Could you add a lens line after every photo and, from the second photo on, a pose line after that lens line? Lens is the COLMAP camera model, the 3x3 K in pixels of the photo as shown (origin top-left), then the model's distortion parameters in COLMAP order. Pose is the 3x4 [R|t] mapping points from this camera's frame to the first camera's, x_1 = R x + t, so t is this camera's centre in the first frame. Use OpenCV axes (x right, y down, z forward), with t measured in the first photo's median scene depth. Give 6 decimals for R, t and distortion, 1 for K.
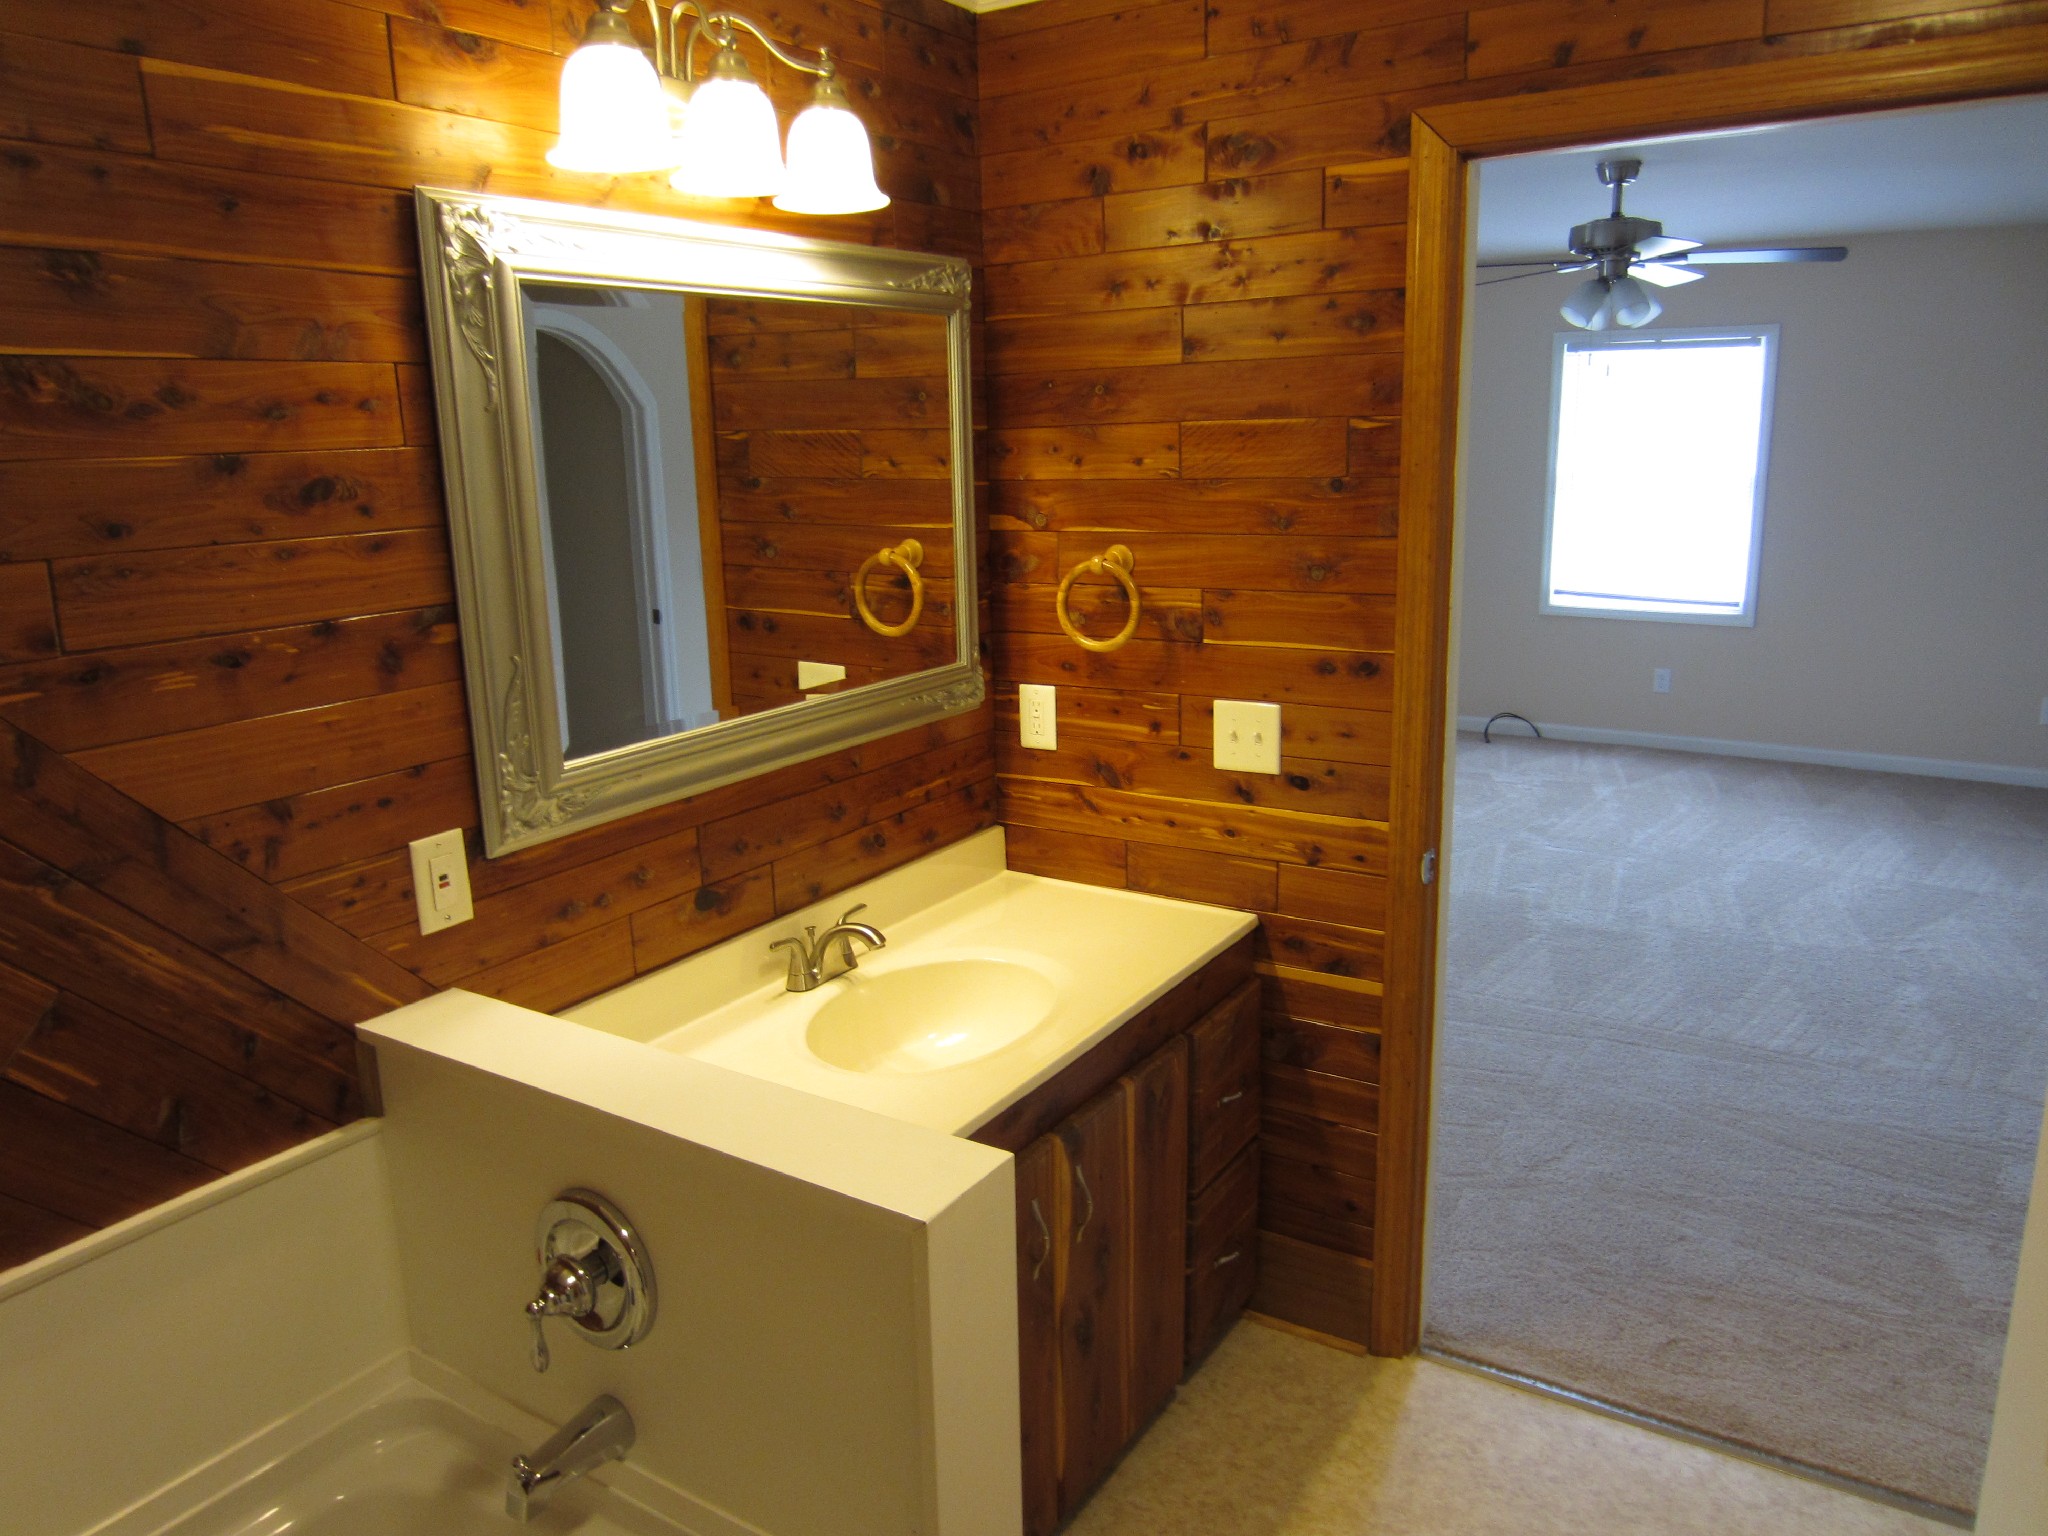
lens RADIAL K [[1516.6, 0, 1060.3], [0, 1516.6, 765.4], [0, 0, 1]] dist [-0.025346, 0.003682]
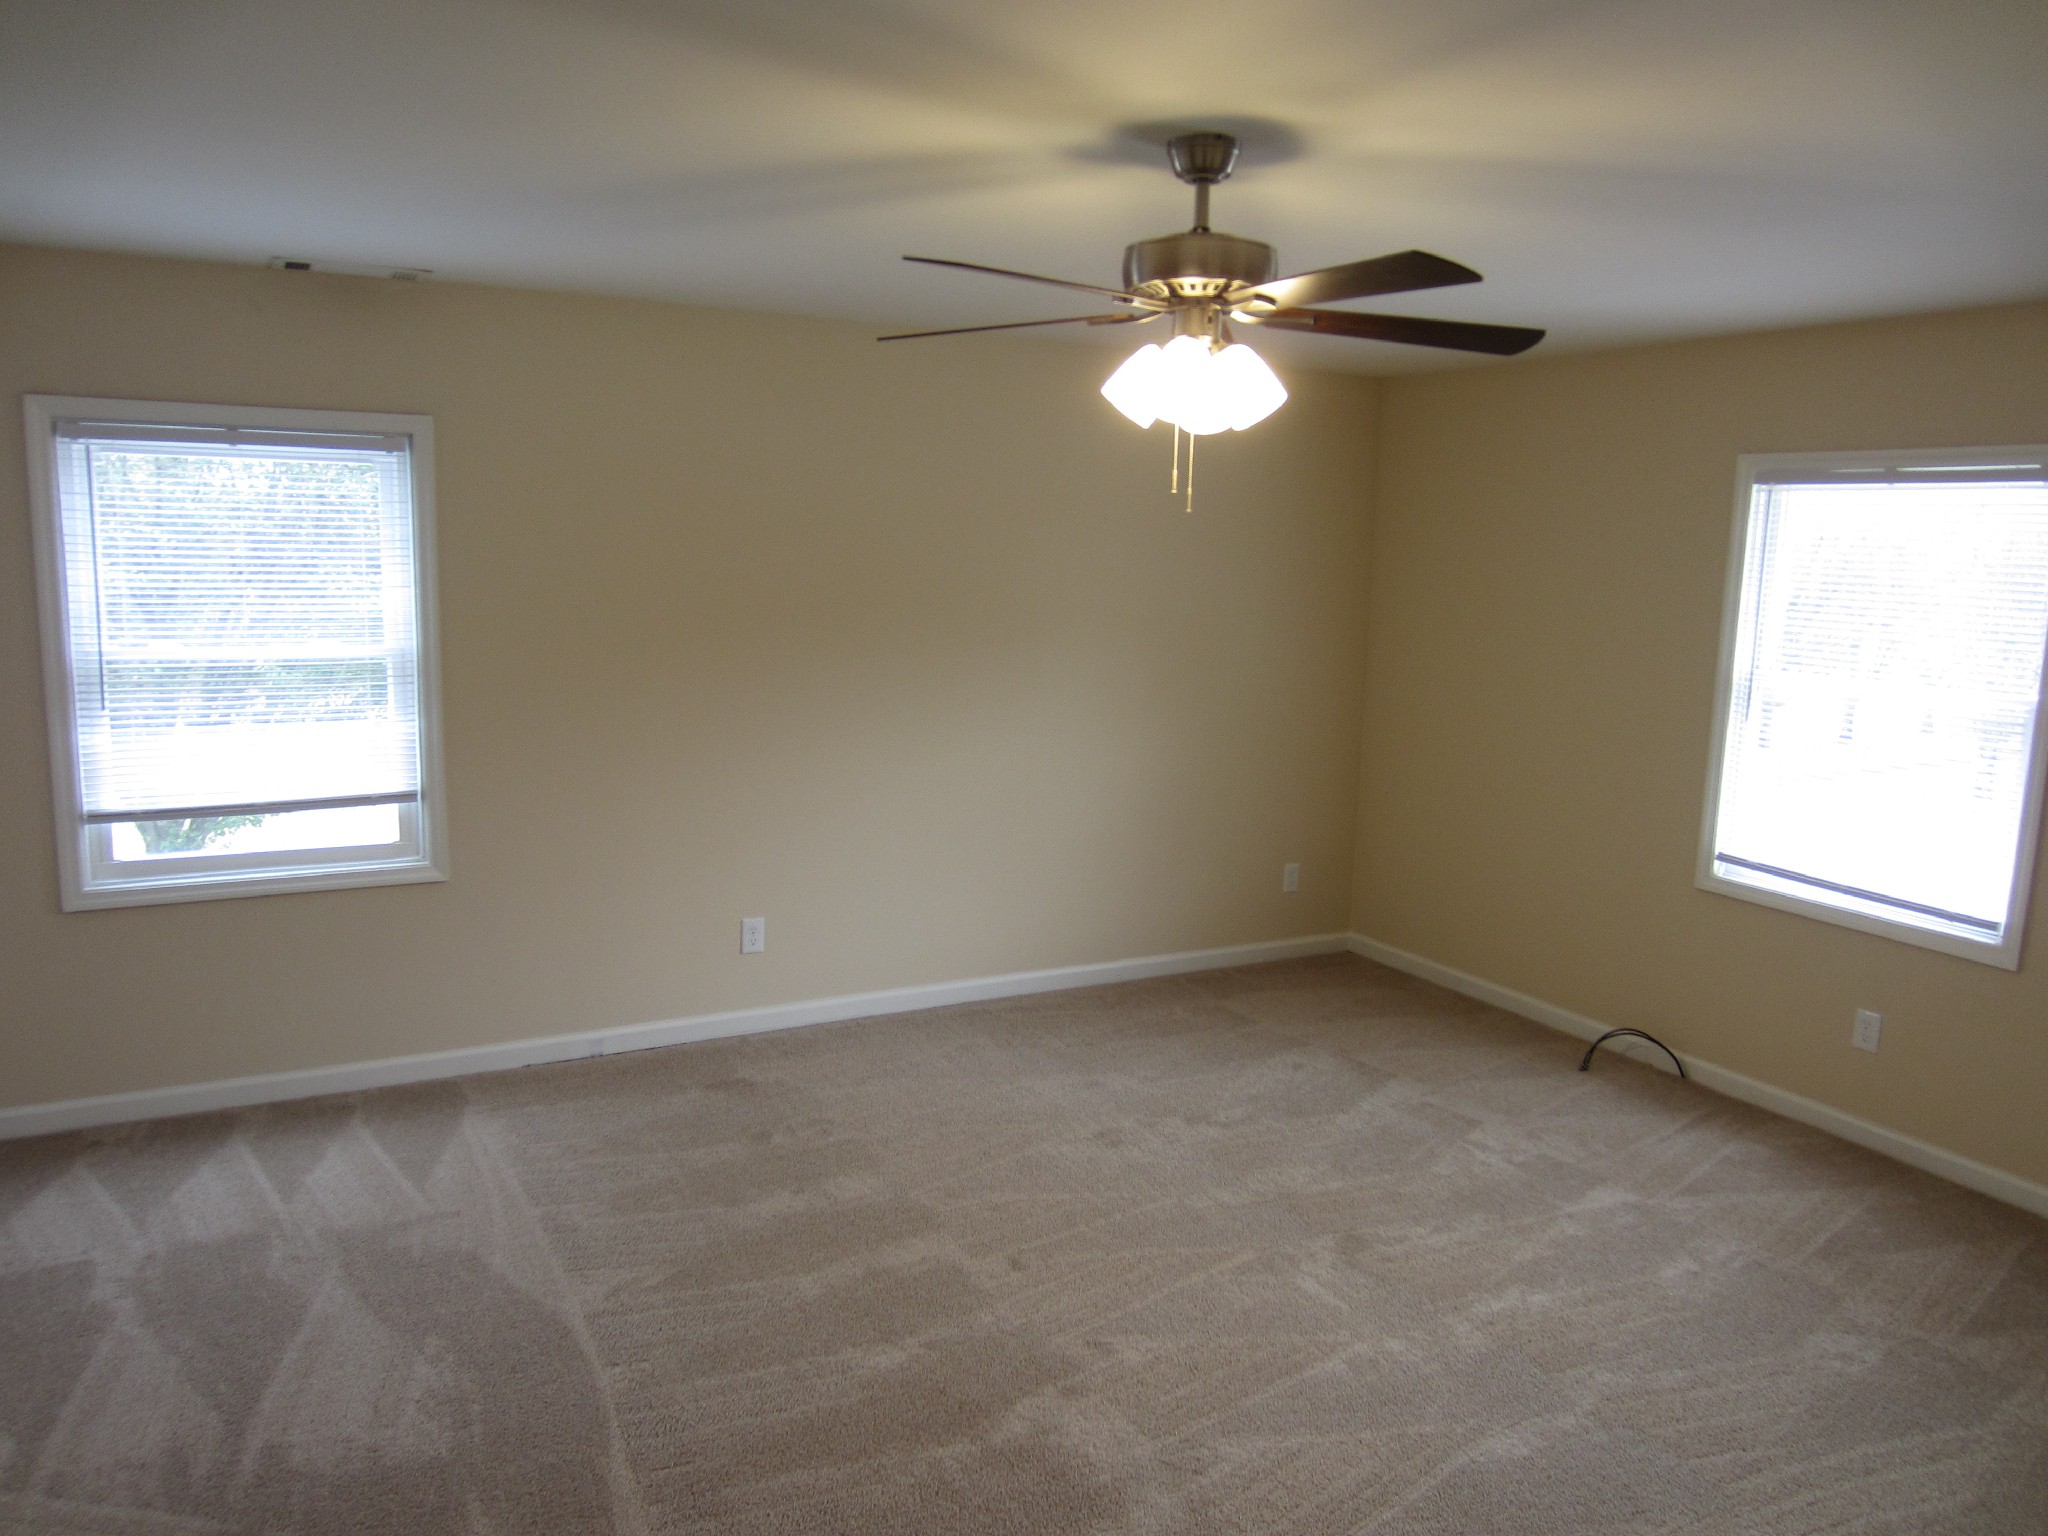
lens RADIAL K [[1516.6, 0, 1060.3], [0, 1516.6, 765.4], [0, 0, 1]] dist [-0.025346, 0.003682]
pose [[0.871990, 0.122580, -0.473928, 0.403479], [-0.159252, 0.986512, -0.037852, -0.089388], [0.462896, 0.108480, 0.879750, 0.326176]]
